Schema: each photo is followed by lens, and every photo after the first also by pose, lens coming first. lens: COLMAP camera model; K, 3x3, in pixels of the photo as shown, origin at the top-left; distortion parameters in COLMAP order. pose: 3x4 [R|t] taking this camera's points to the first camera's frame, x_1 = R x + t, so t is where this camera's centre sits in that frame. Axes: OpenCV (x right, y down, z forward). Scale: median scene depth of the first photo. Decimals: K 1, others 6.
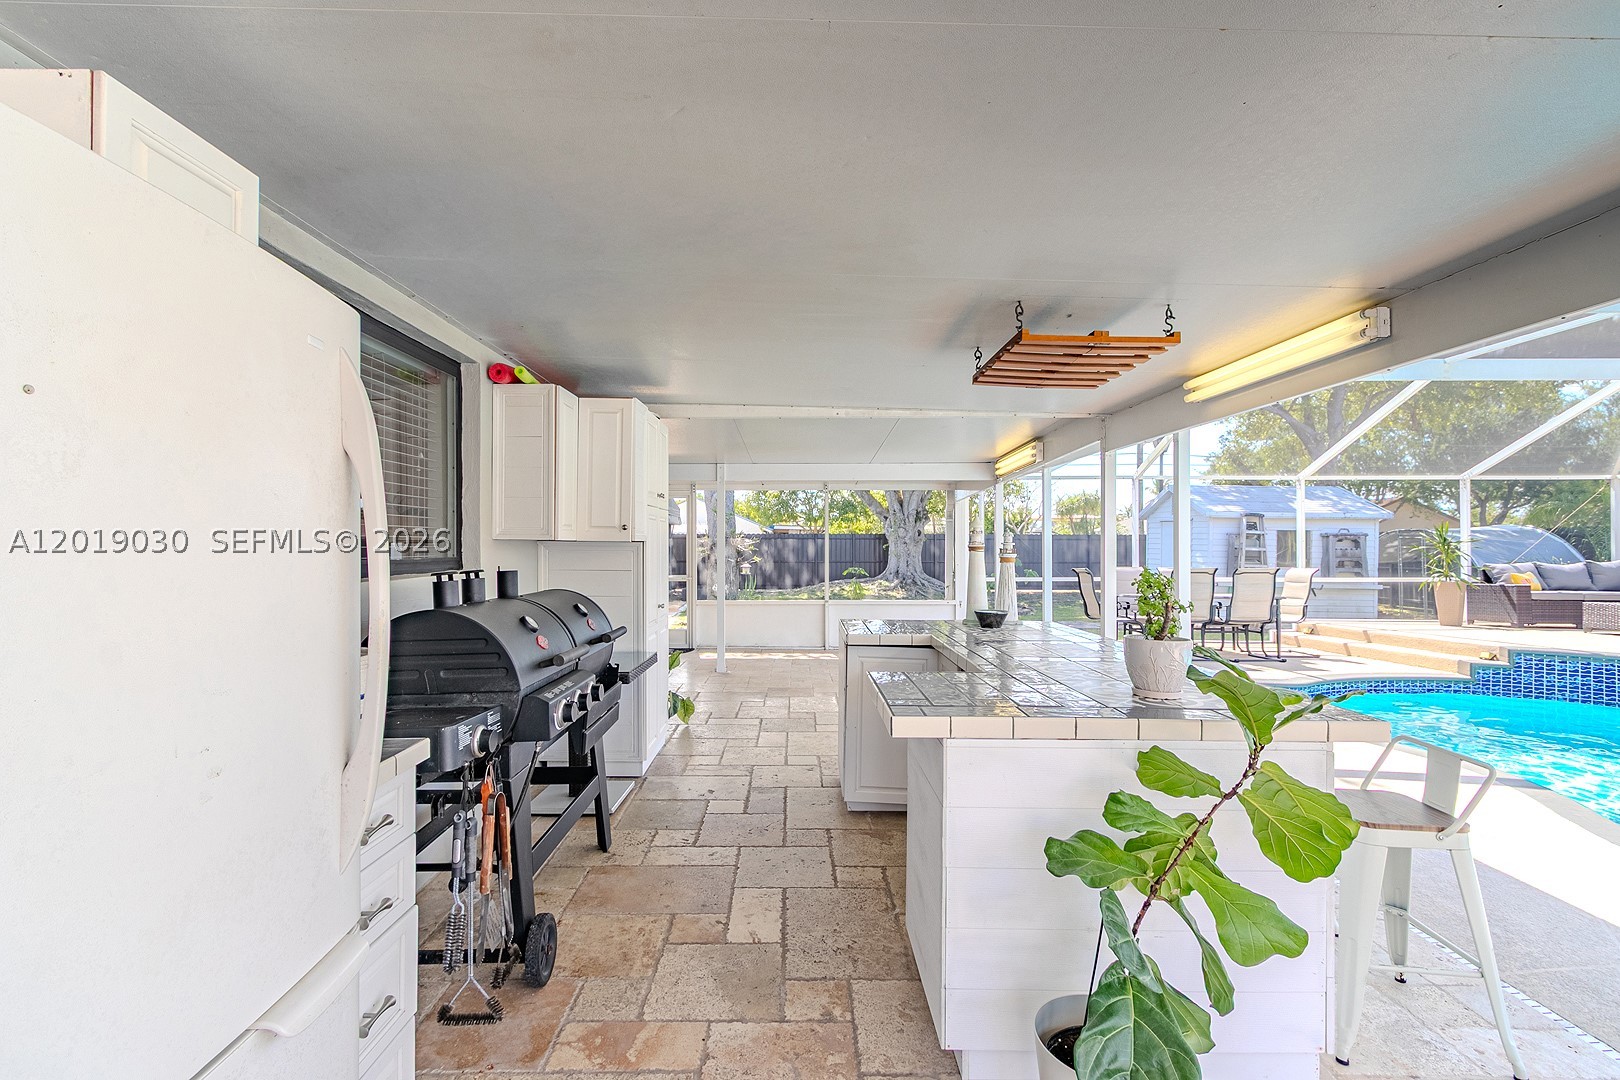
lens RADIAL K [[743.8, 0, 802.4], [0, 743.8, 539.7], [0, 0, 1]] dist [0.002861, 0.000013]
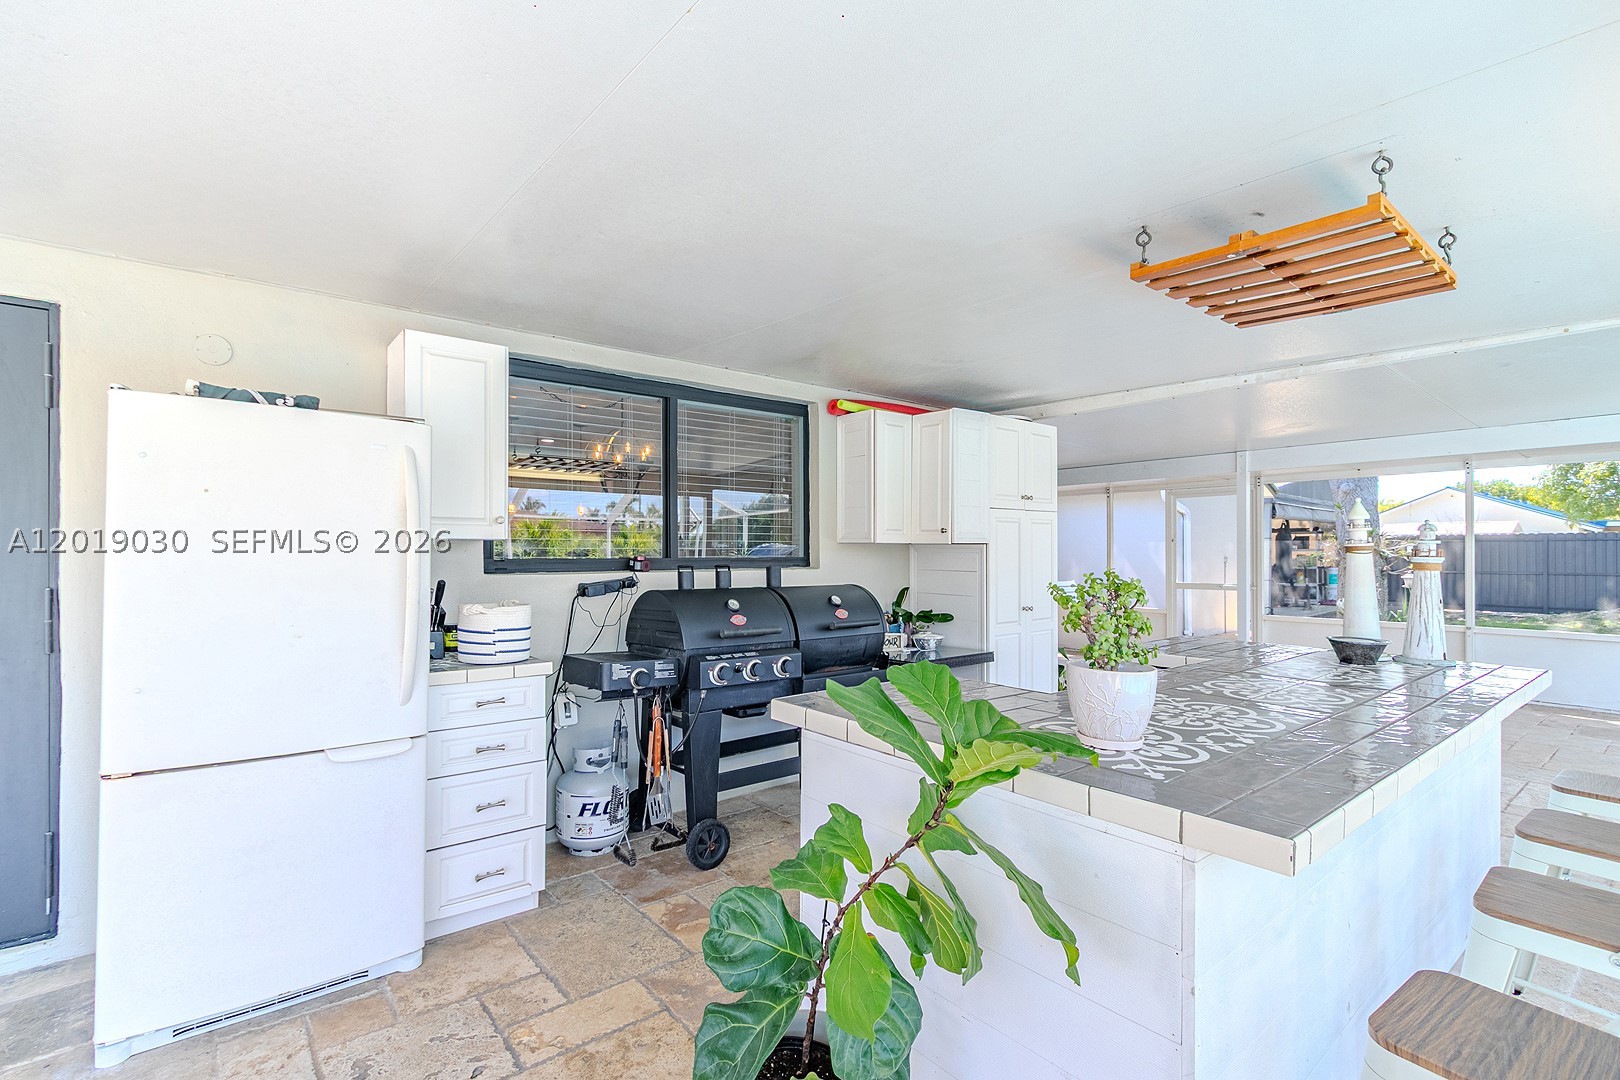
lens RADIAL K [[743.8, 0, 801.8], [0, 743.8, 549.9], [0, 0, 1]] dist [0.002861, 0.000013]
pose [[0.629808, -0.003038, -0.776745, 0.504610], [0.007282, 0.999971, 0.001994, 0.008677], [0.776717, -0.006912, 0.629812, 0.176993]]
